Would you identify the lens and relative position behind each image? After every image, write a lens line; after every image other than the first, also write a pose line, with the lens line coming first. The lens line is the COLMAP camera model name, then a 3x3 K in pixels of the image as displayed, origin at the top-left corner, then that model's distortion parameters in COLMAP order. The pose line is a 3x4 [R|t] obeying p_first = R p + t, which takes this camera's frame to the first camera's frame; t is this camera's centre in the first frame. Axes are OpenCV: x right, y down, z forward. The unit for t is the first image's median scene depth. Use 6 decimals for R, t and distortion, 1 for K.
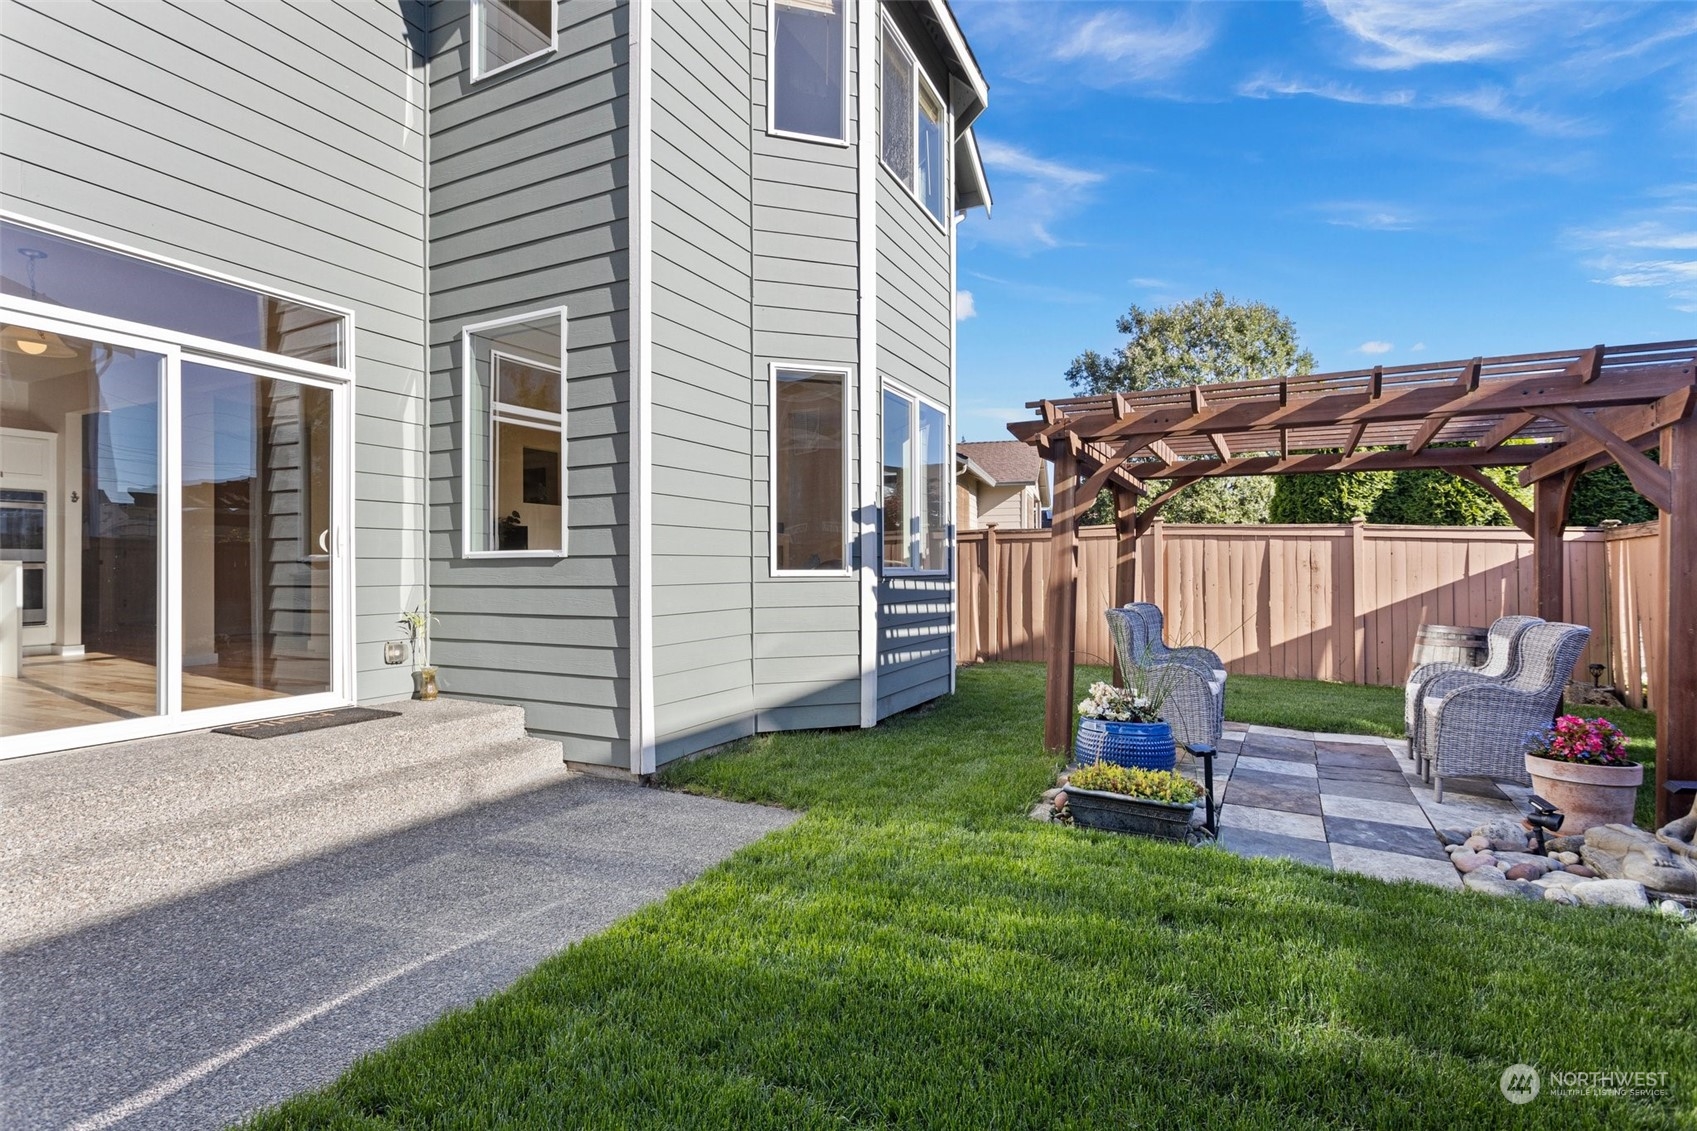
lens RADIAL K [[814.1, 0, 845.7], [0, 814.1, 560.4], [0, 0, 1]] dist [-0.001708, -0.000002]
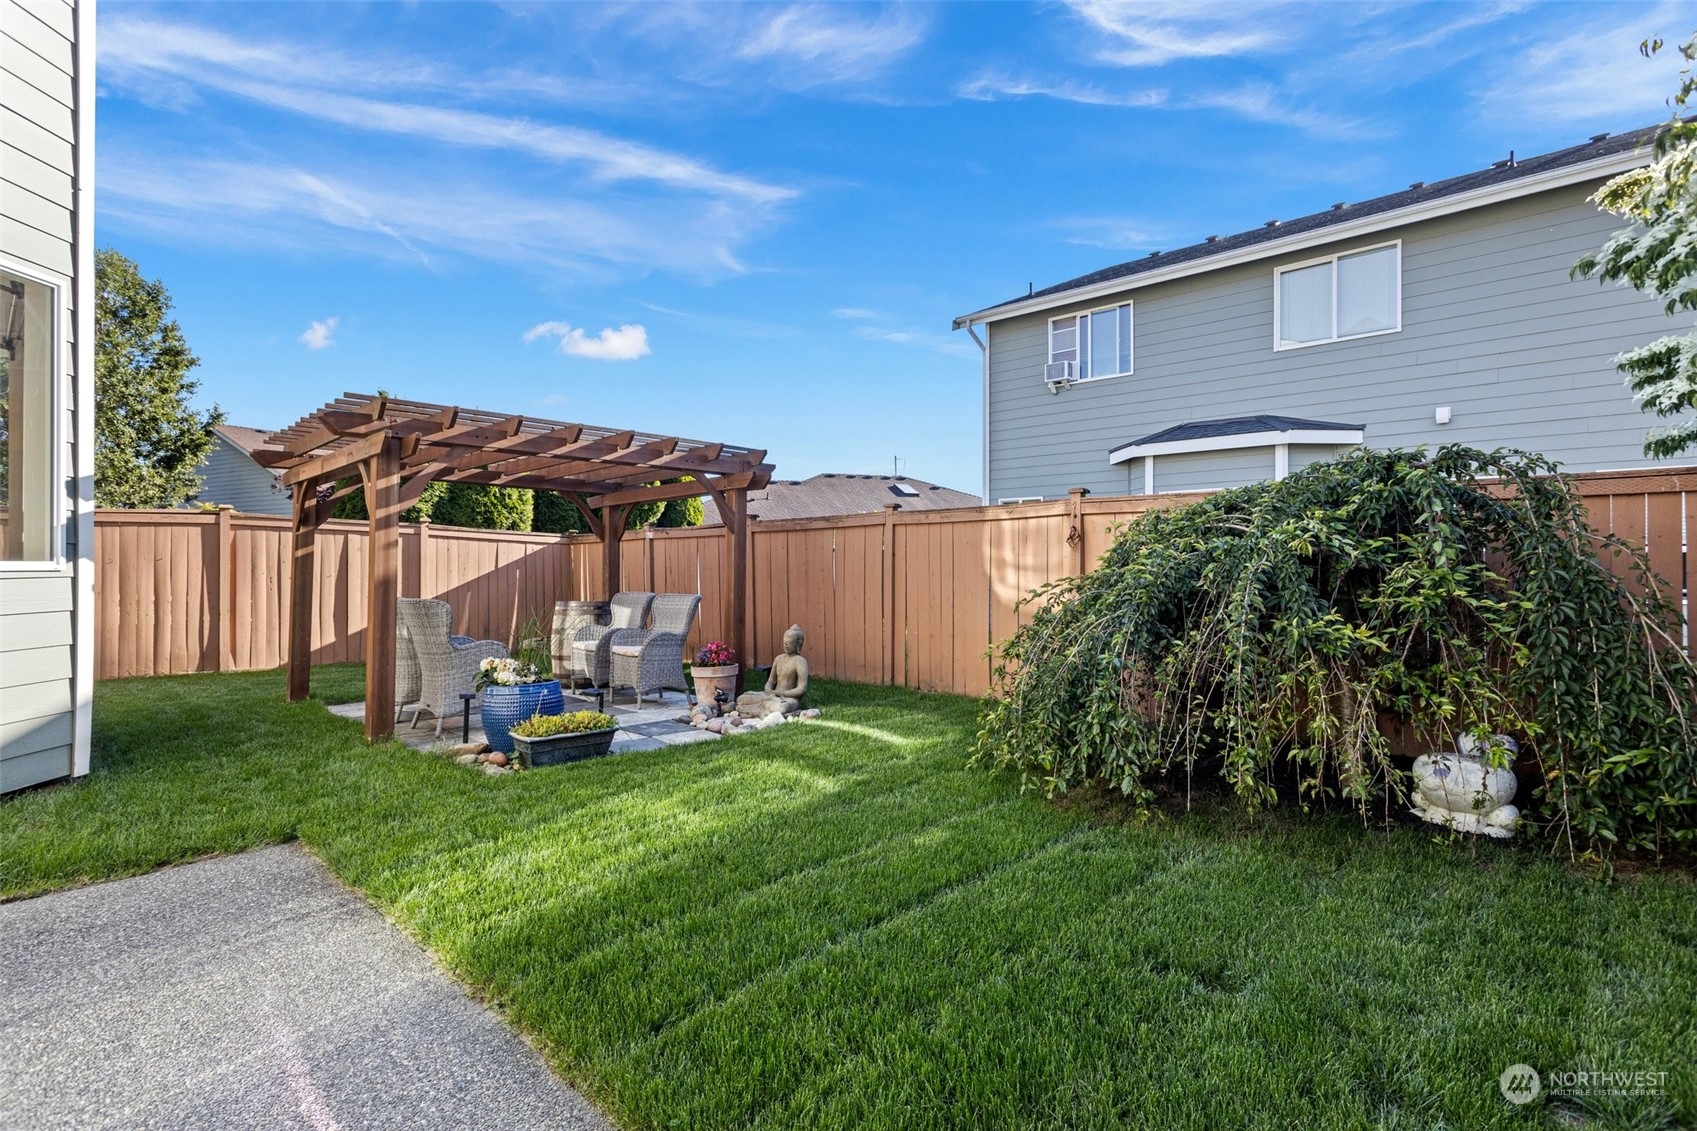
lens RADIAL K [[814.1, 0, 845.7], [0, 814.1, 560.4], [0, 0, 1]] dist [-0.001708, -0.000002]
pose [[0.265801, 0.003844, 0.964020, -0.423177], [-0.012171, 0.999926, -0.000632, 0.001672], [-0.963951, -0.011565, 0.265829, 0.116726]]
